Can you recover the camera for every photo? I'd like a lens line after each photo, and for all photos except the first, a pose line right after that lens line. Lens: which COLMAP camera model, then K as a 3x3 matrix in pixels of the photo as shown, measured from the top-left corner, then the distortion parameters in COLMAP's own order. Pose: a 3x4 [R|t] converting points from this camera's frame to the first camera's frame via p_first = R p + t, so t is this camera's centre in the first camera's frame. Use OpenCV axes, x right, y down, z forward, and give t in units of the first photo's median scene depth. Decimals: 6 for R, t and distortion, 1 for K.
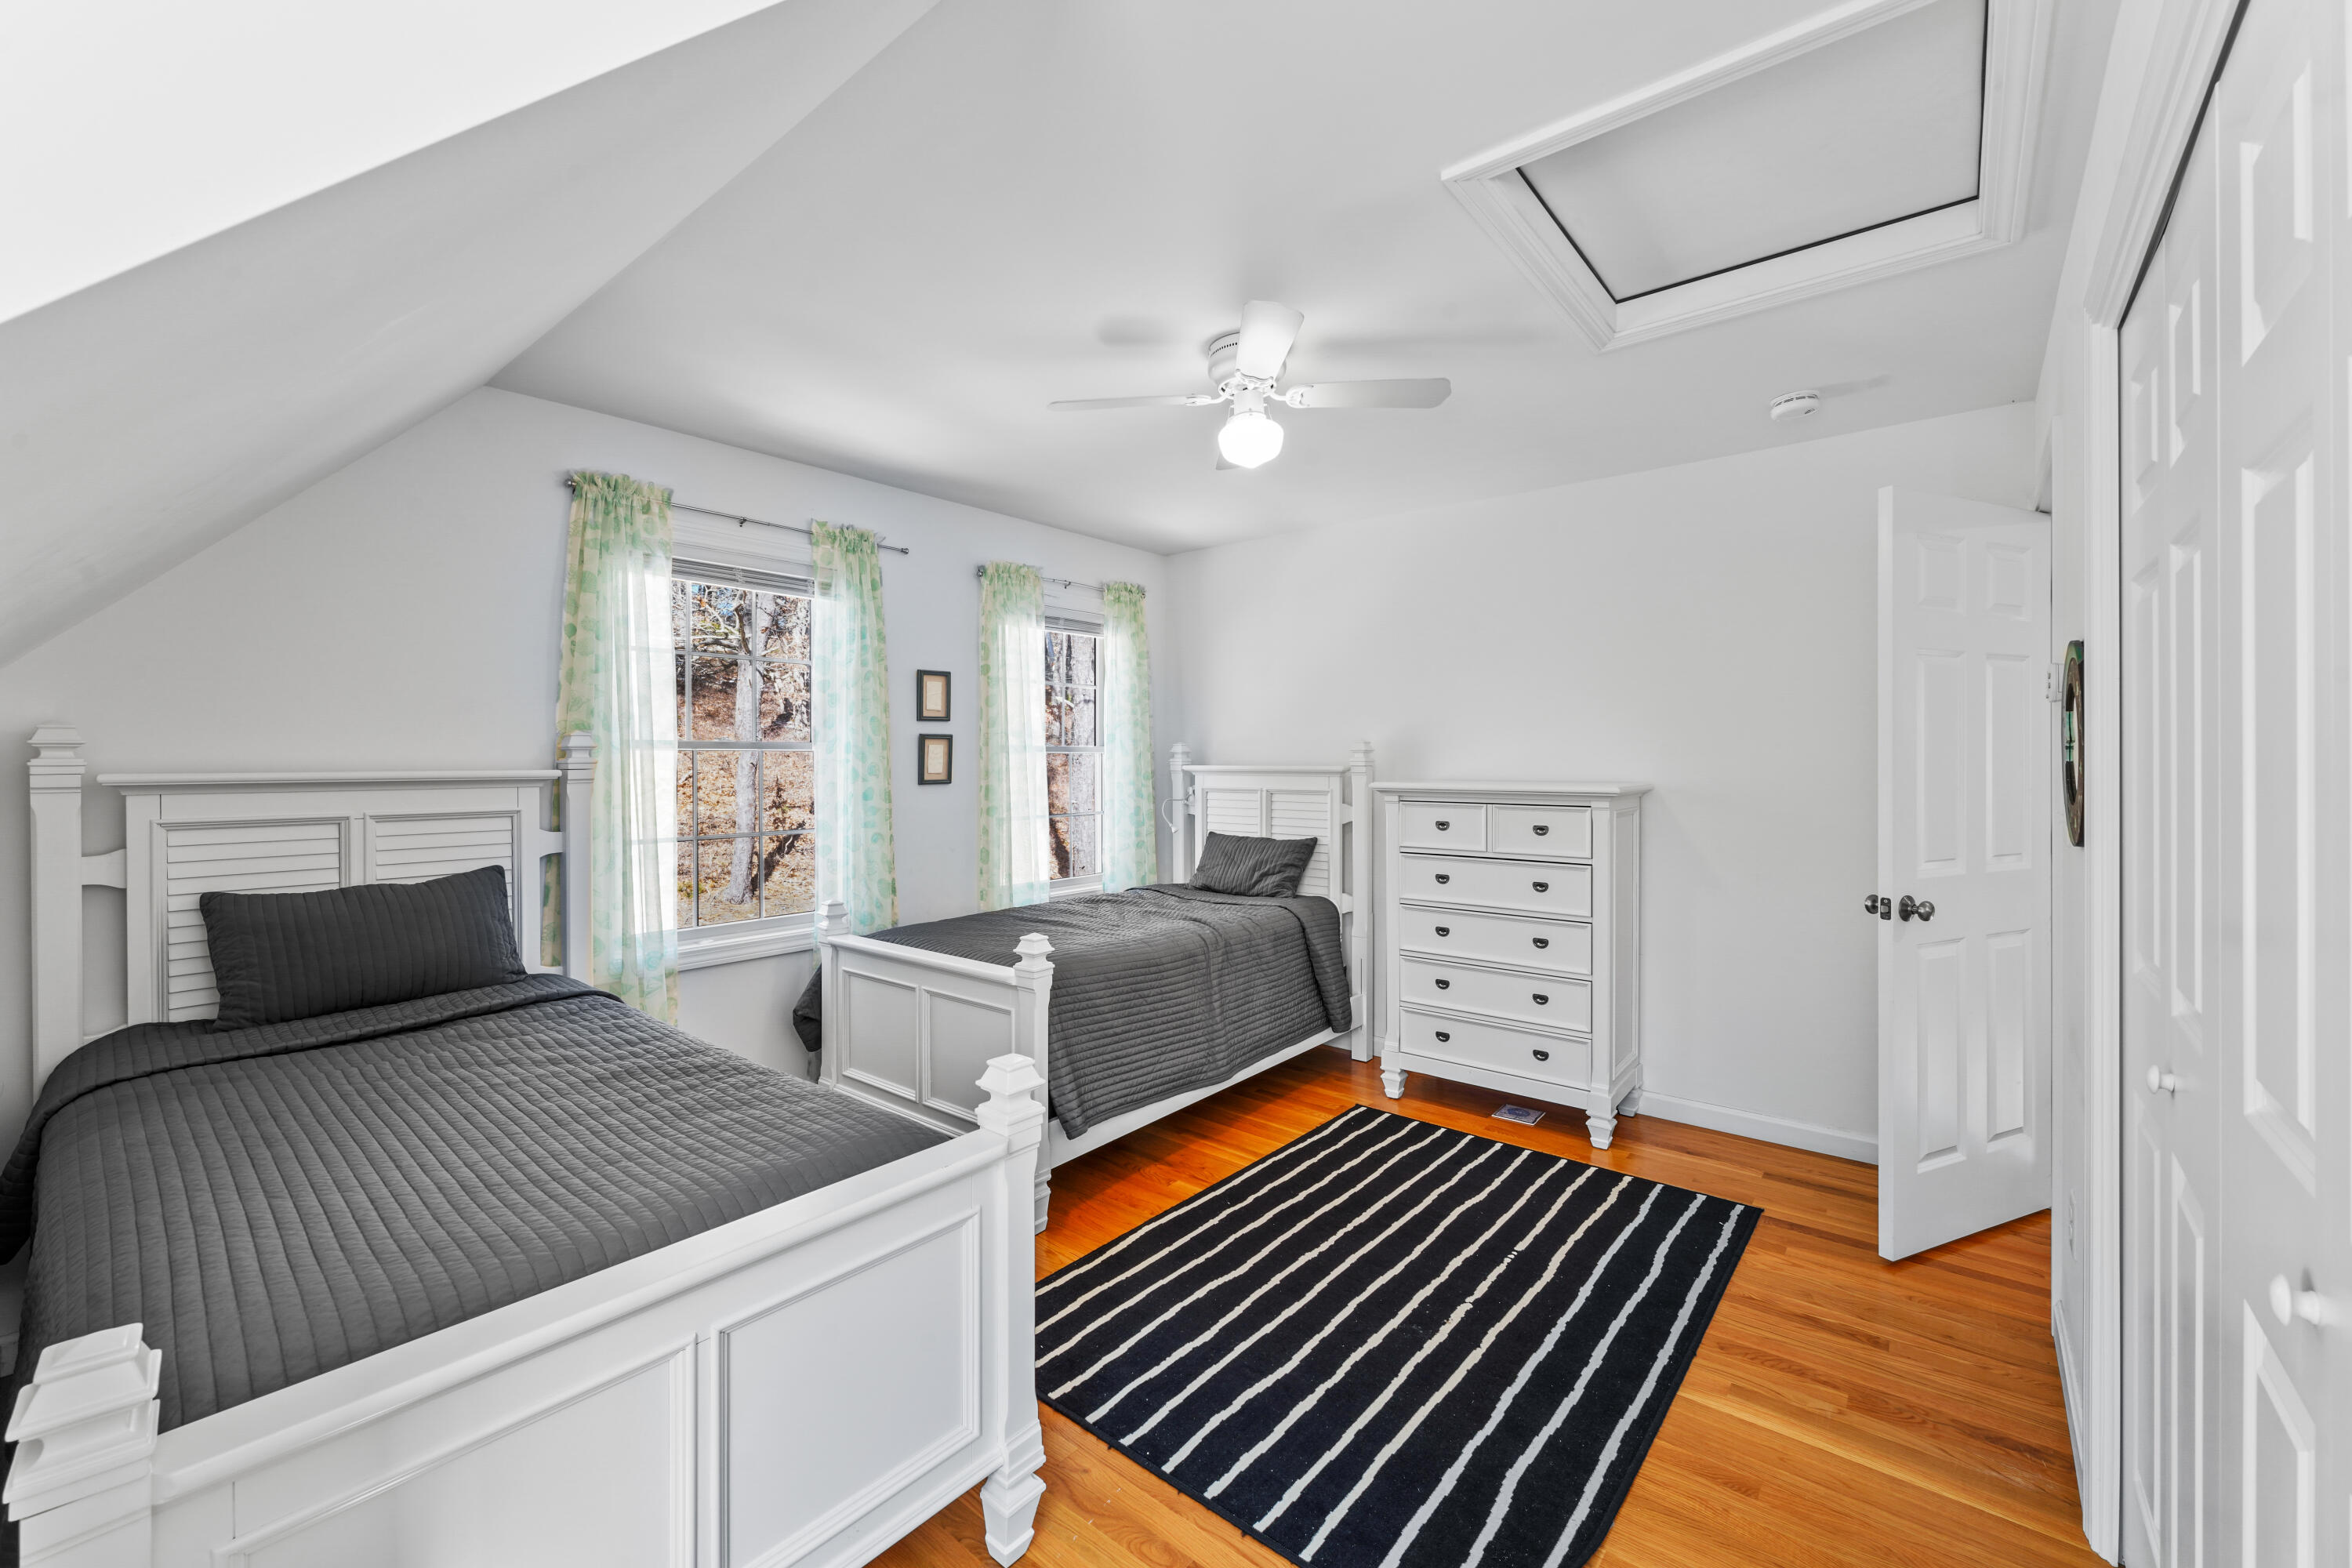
lens RADIAL K [[932.4, 0, 1163.7], [0, 932.4, 779.3], [0, 0, 1]] dist [0.000057, 0.000119]
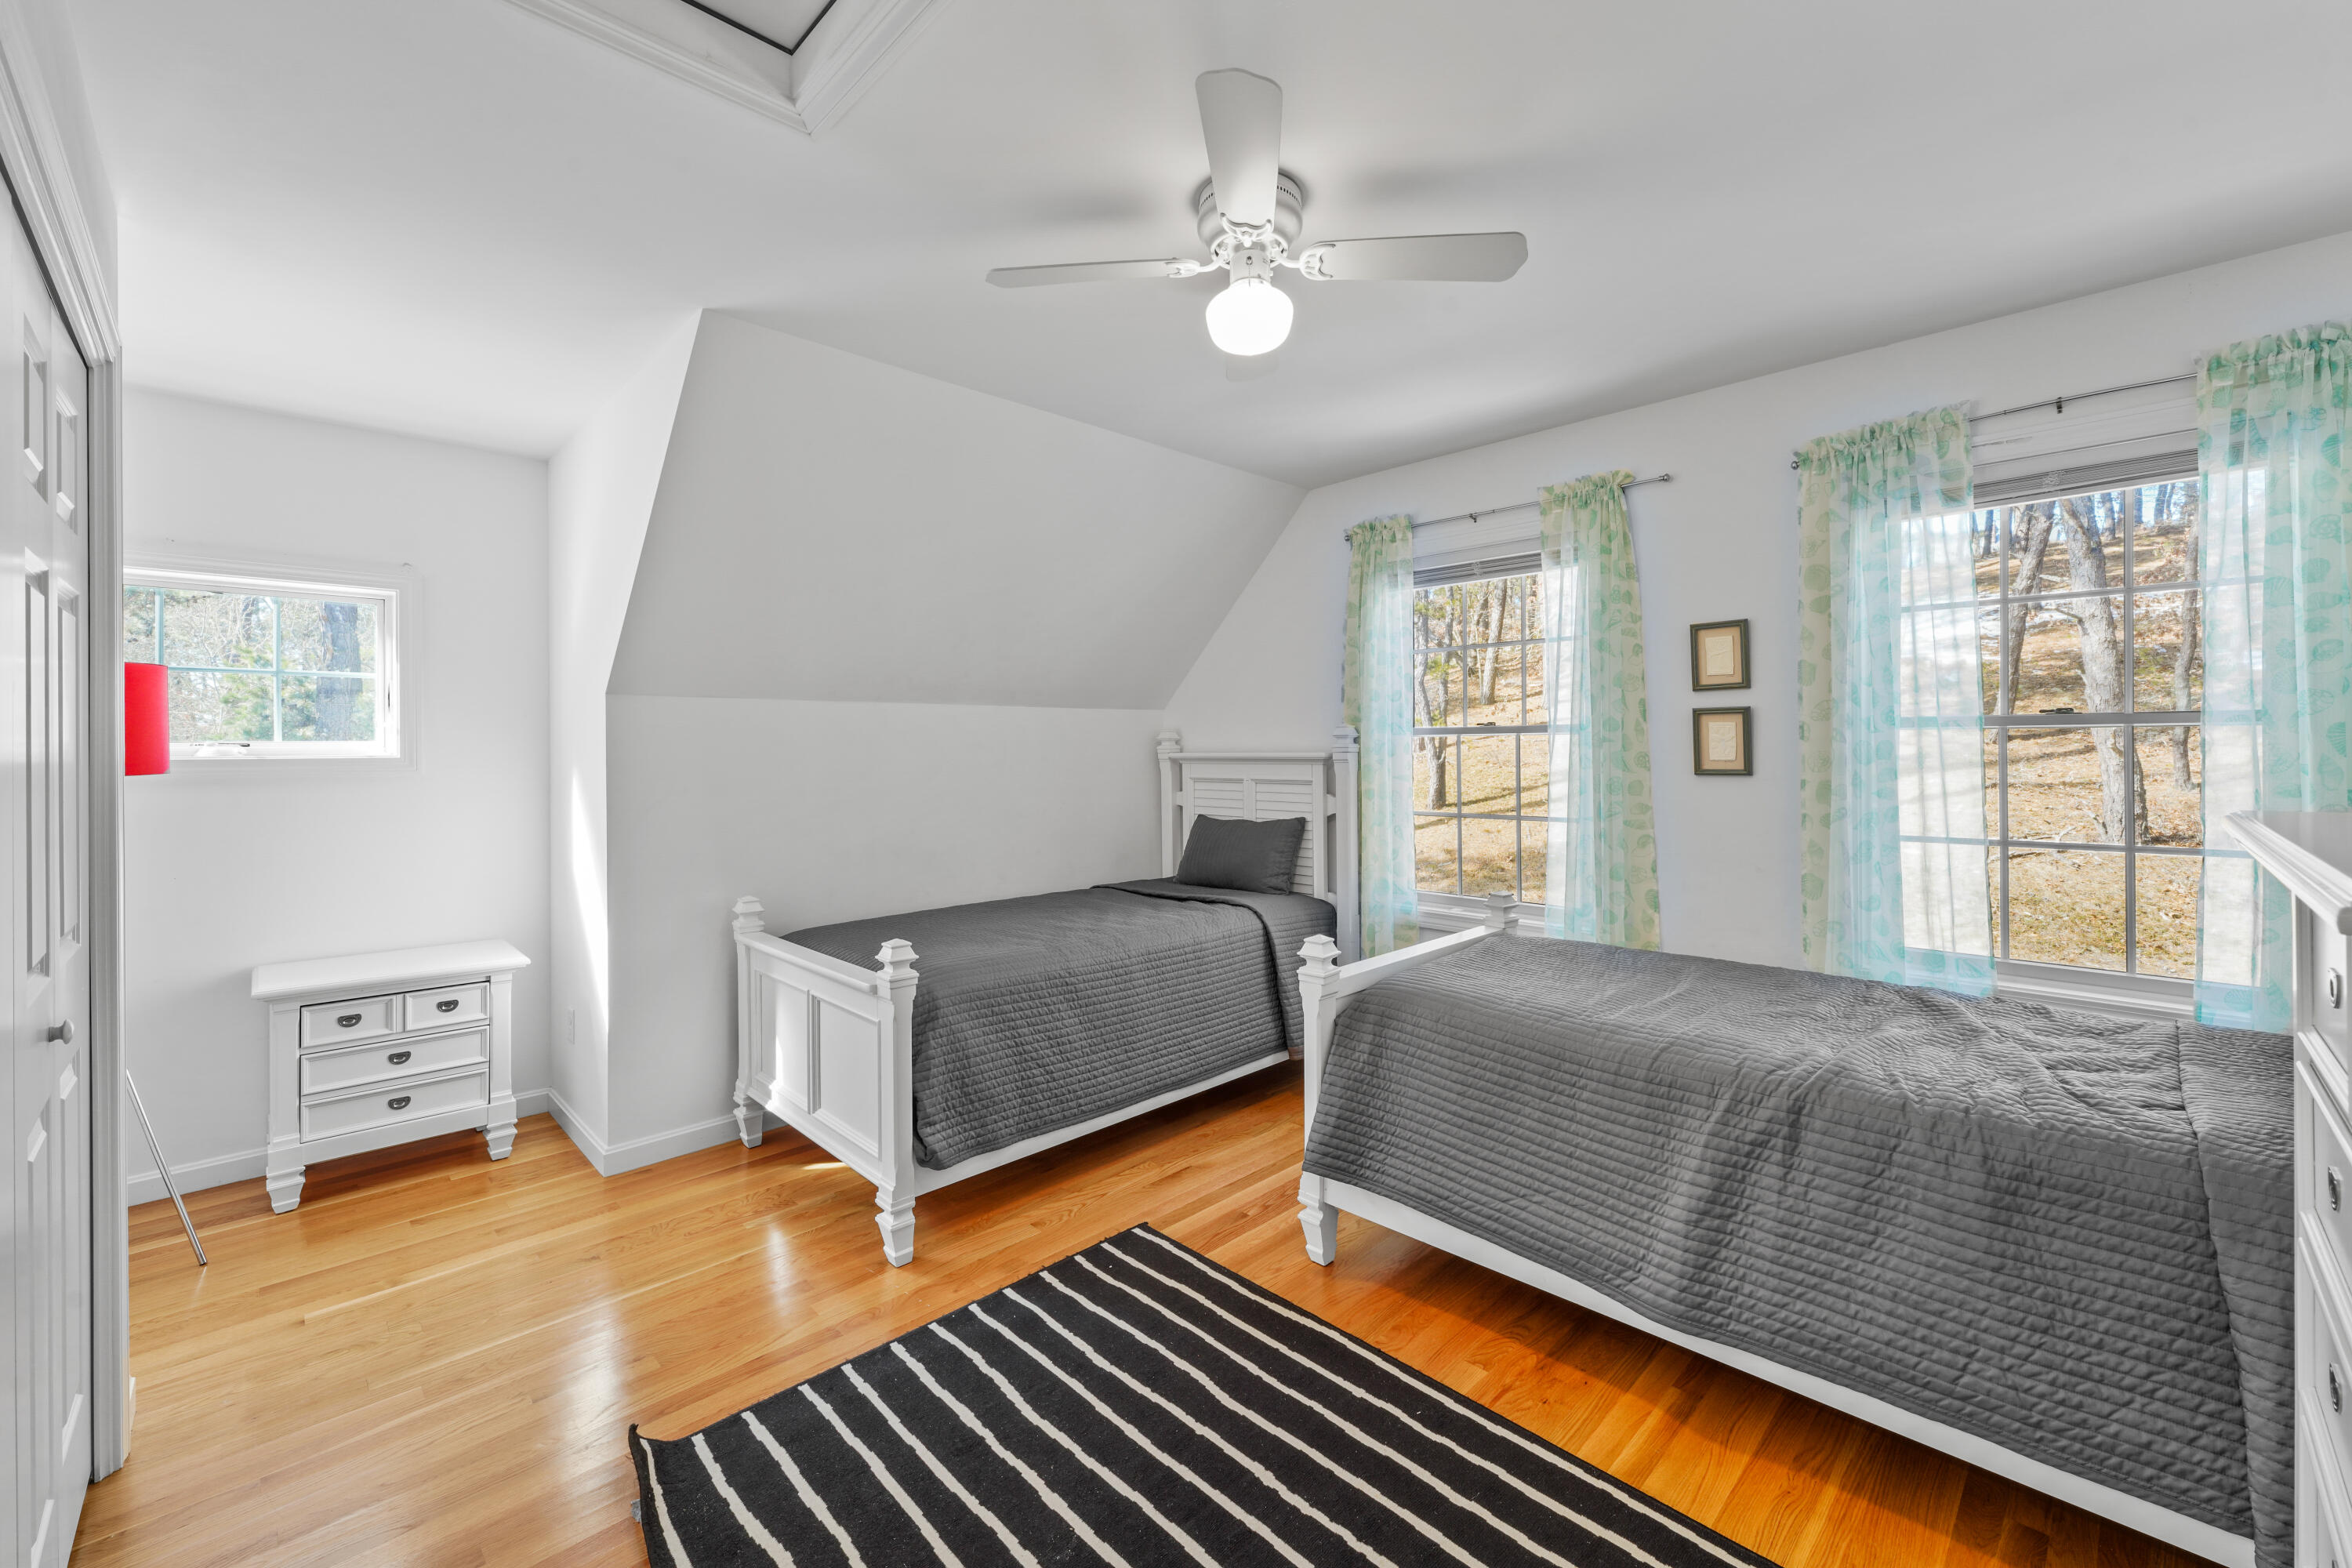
lens RADIAL K [[949.2, 0, 1175.4], [0, 949.2, 759.6], [0, 0, 1]] dist [0.000755, -0.000444]
pose [[-0.090546, 0.013888, -0.995795, 0.831092], [-0.012581, 0.999807, 0.015088, -0.019857], [0.995813, 0.013894, -0.090354, 0.975916]]
